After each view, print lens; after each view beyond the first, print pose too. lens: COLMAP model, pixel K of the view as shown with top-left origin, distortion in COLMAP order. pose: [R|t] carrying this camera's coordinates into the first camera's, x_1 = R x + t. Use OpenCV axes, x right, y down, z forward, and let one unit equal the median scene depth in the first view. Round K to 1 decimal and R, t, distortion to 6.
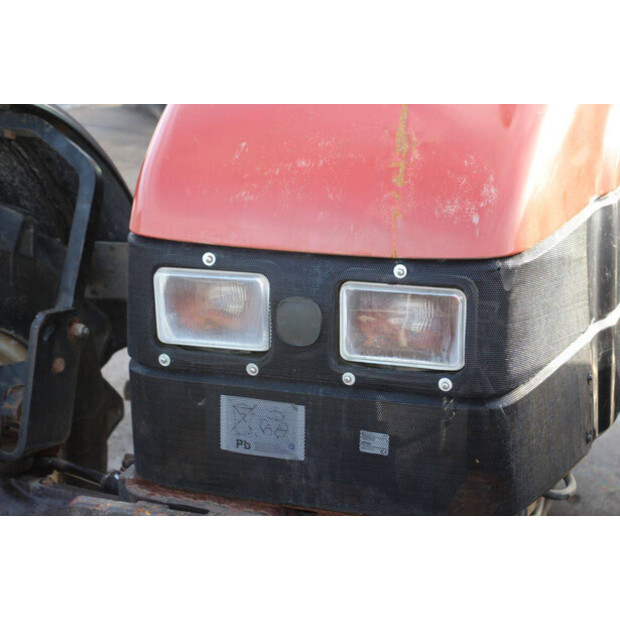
lens RADIAL K [[1465.4, 0, 309.1], [0, 1465.4, 308.7], [0, 0, 1]] dist [0.427074, 0.000000]
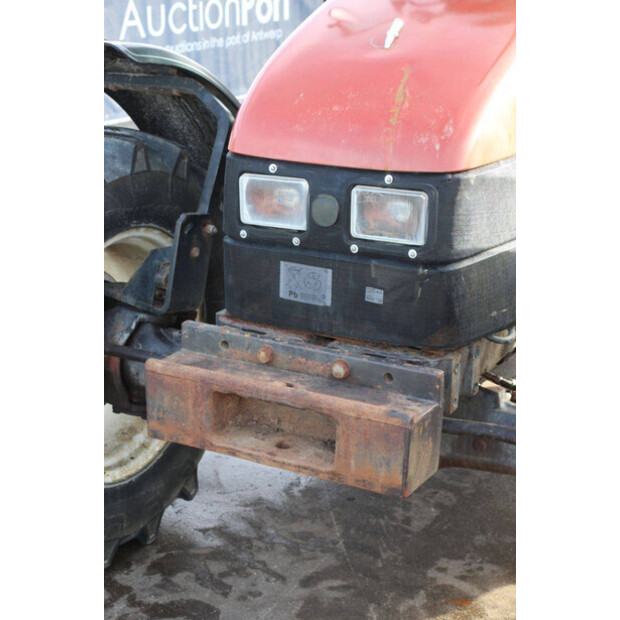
lens RADIAL K [[1465.4, 0, 310.8], [0, 1465.4, 311.1], [0, 0, 1]] dist [0.427074, 0.000000]
pose [[0.986324, 0.061646, -0.152857, 0.212303], [-0.061105, 0.998097, 0.008240, 0.098678], [0.153074, 0.001213, 0.988214, -0.511927]]
